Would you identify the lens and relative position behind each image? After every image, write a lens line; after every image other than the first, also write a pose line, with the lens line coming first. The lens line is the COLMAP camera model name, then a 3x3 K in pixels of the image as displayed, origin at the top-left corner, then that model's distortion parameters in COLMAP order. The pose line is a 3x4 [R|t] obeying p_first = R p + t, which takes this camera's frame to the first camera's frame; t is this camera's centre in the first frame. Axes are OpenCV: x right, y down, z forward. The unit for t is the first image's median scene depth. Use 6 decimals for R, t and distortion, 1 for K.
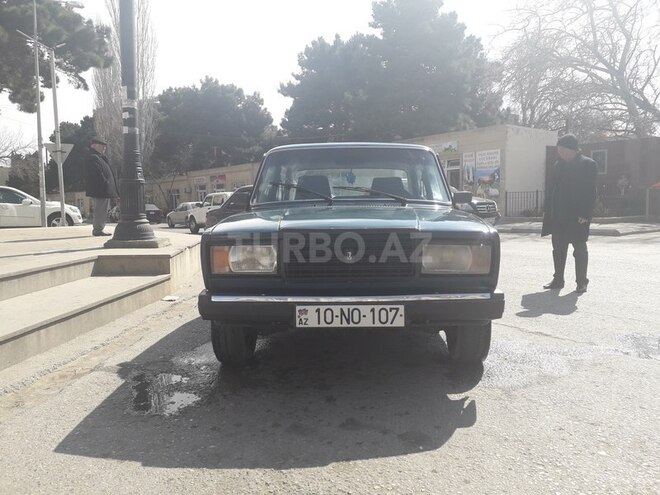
lens RADIAL K [[524.2, 0, 331.9], [0, 524.2, 237.7], [0, 0, 1]] dist [0.046218, -0.064097]
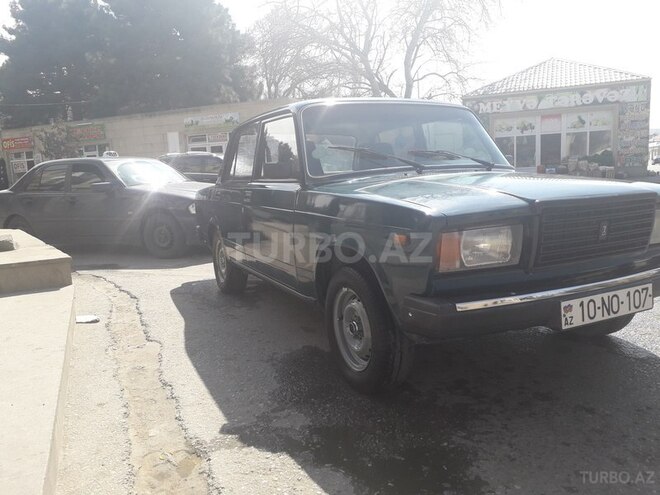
lens RADIAL K [[524.2, 0, 331.9], [0, 524.2, 237.7], [0, 0, 1]] dist [0.046218, -0.064097]
pose [[0.883361, -0.085320, 0.460863, -0.670395], [0.063246, 0.995997, 0.063164, -0.030692], [-0.464407, -0.026649, 0.885221, 0.455050]]
